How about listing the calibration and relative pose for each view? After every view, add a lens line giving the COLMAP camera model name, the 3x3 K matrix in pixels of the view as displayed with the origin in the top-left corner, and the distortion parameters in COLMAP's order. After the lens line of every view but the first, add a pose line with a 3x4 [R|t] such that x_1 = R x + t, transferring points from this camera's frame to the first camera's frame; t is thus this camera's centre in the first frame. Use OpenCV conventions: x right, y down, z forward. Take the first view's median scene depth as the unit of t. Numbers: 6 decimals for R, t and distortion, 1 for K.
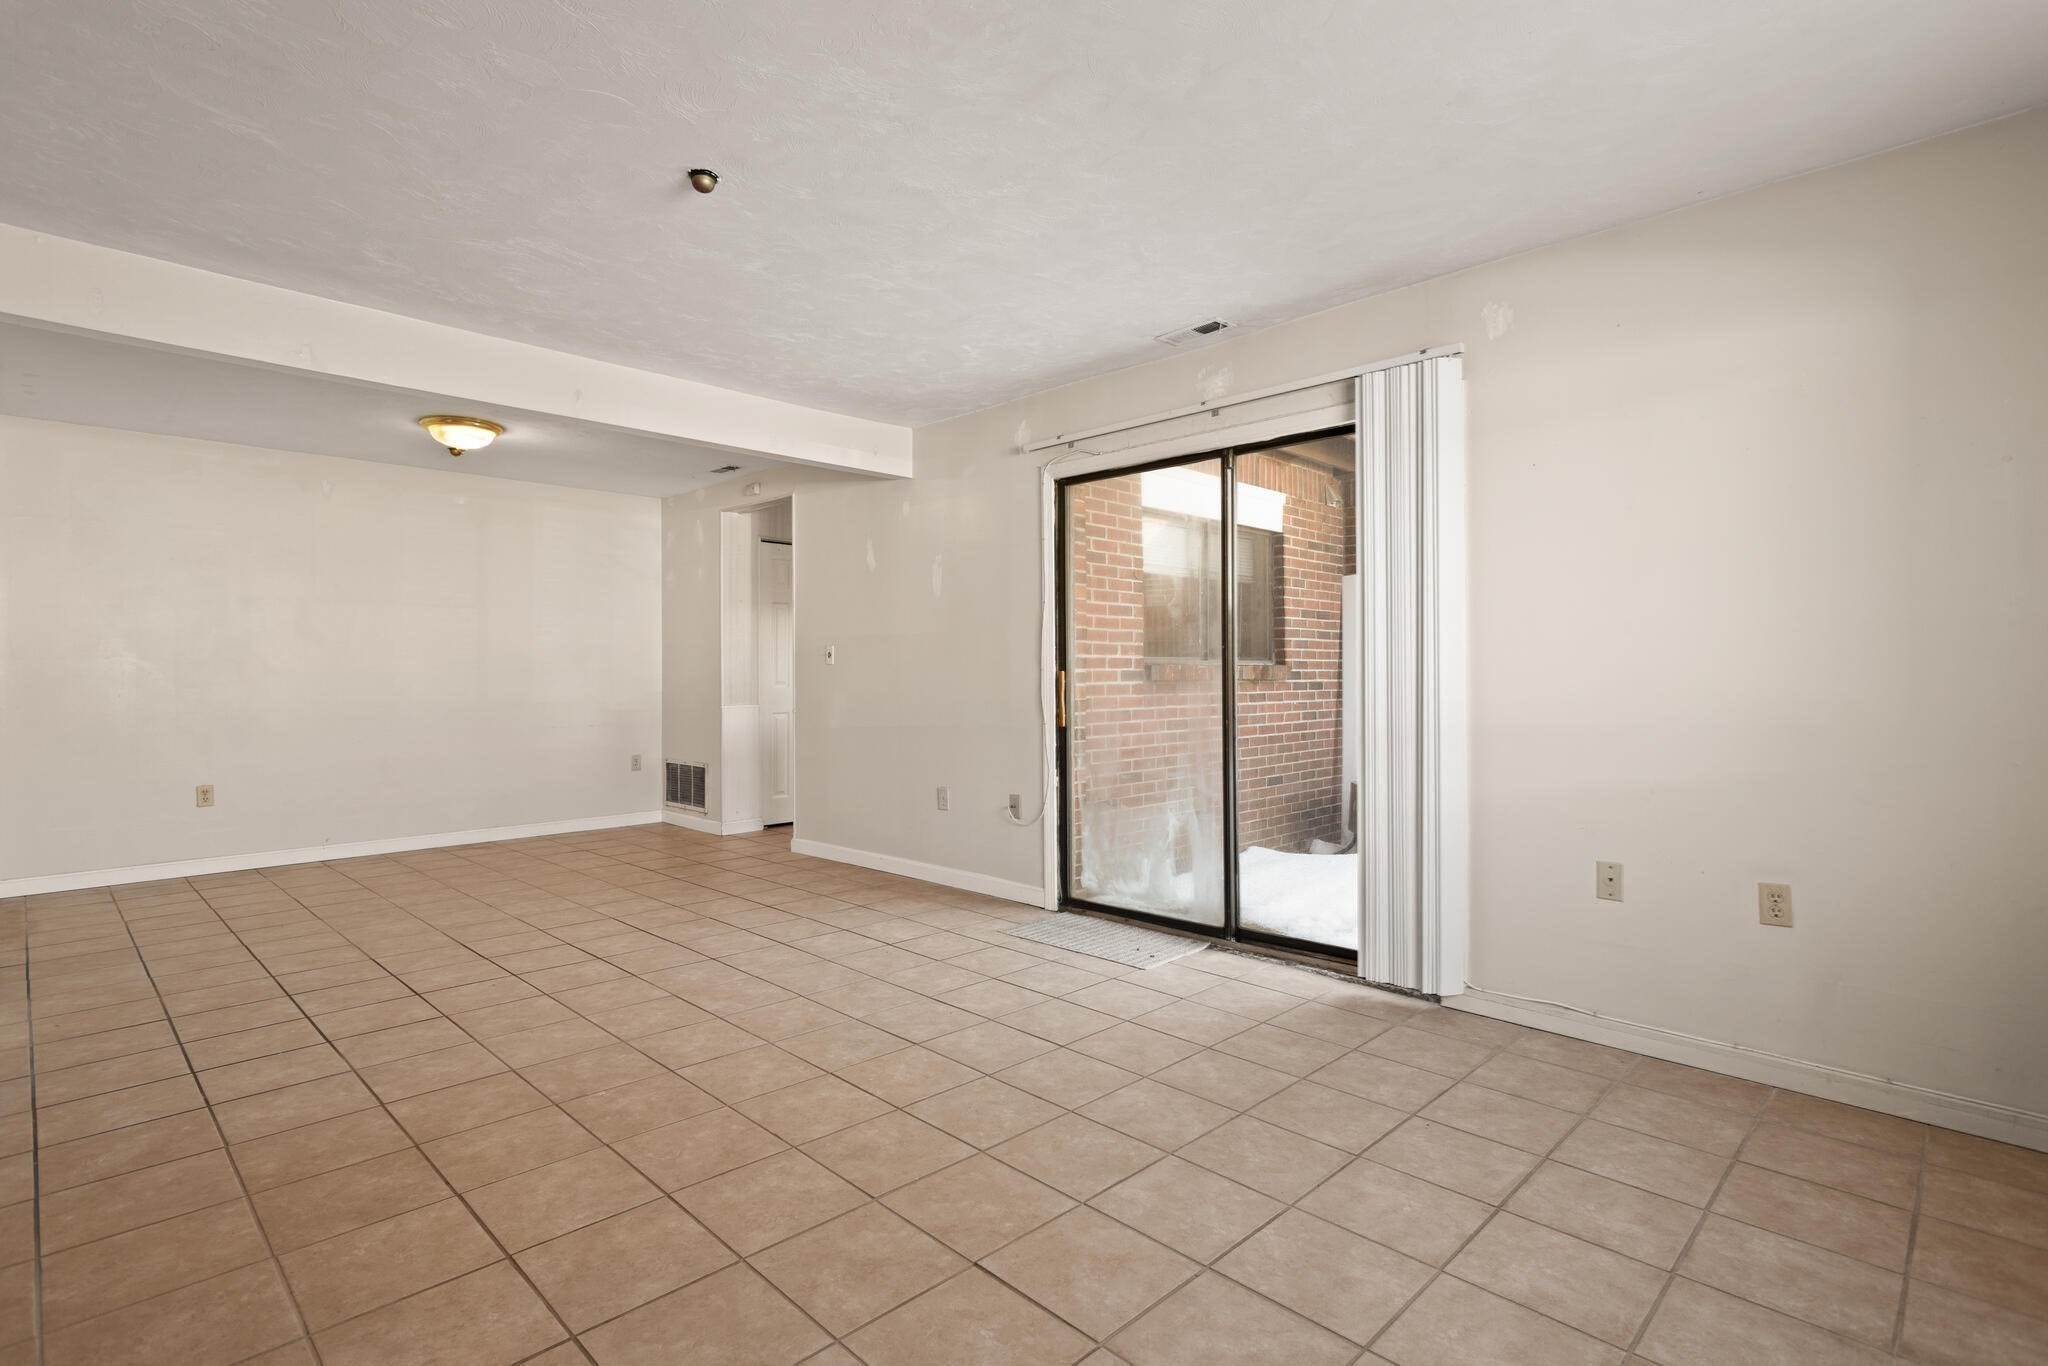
lens RADIAL K [[994.2, 0, 1044.0], [0, 994.2, 683.3], [0, 0, 1]] dist [-0.000052, 0.001831]
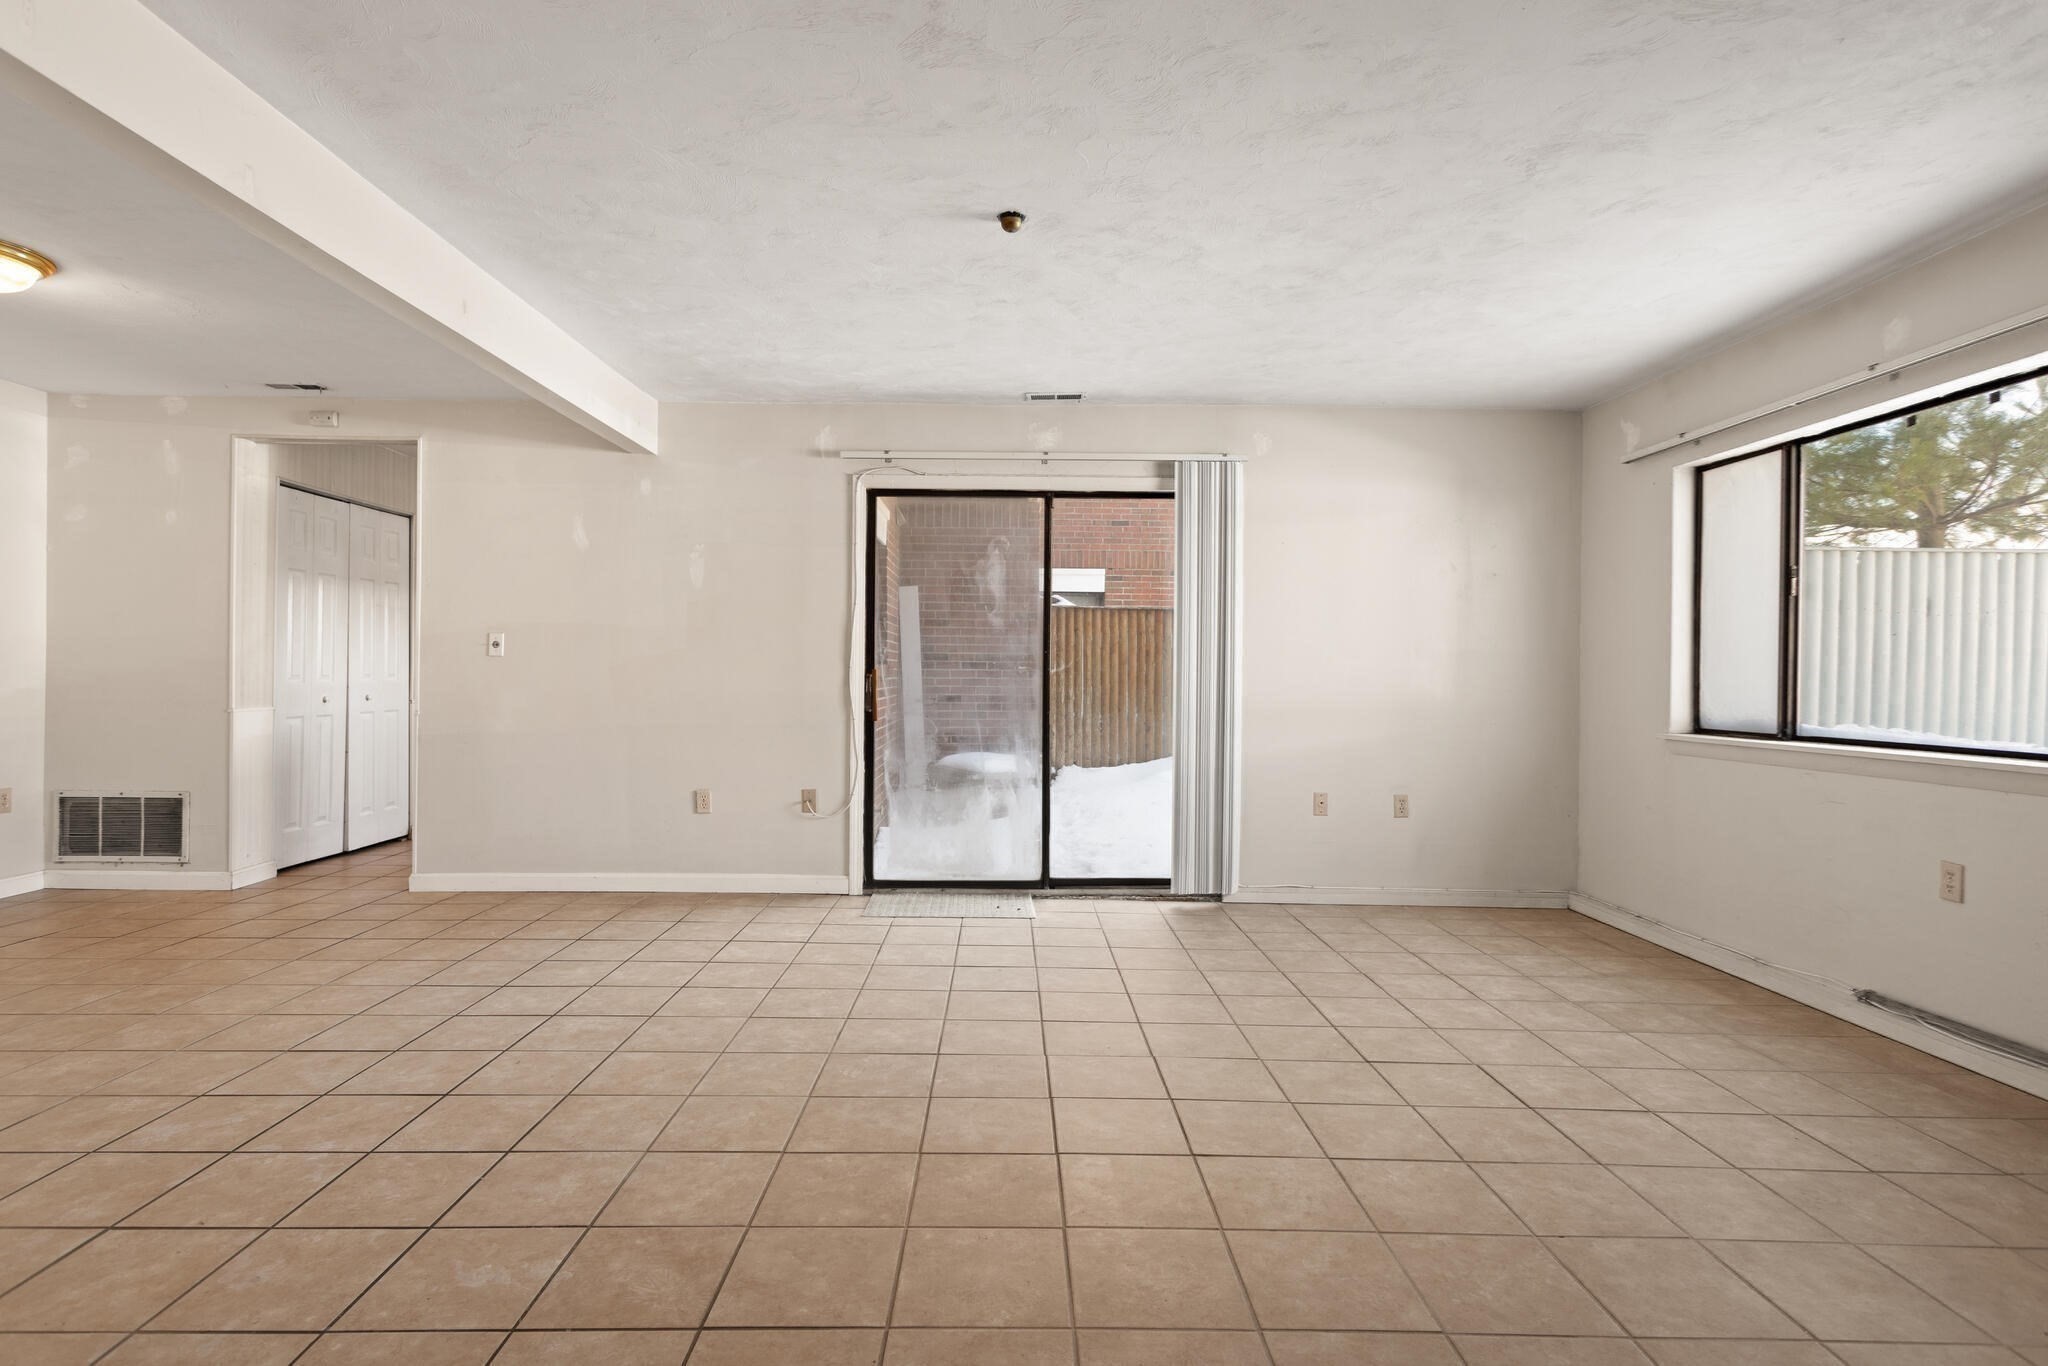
lens RADIAL K [[994.2, 0, 1023.4], [0, 994.2, 737.3], [0, 0, 1]] dist [-0.000052, 0.001831]
pose [[0.708868, -0.035506, 0.704447, -0.922383], [-0.006098, 0.998386, 0.056458, -0.004281], [-0.705315, -0.044317, 0.707507, 0.182551]]
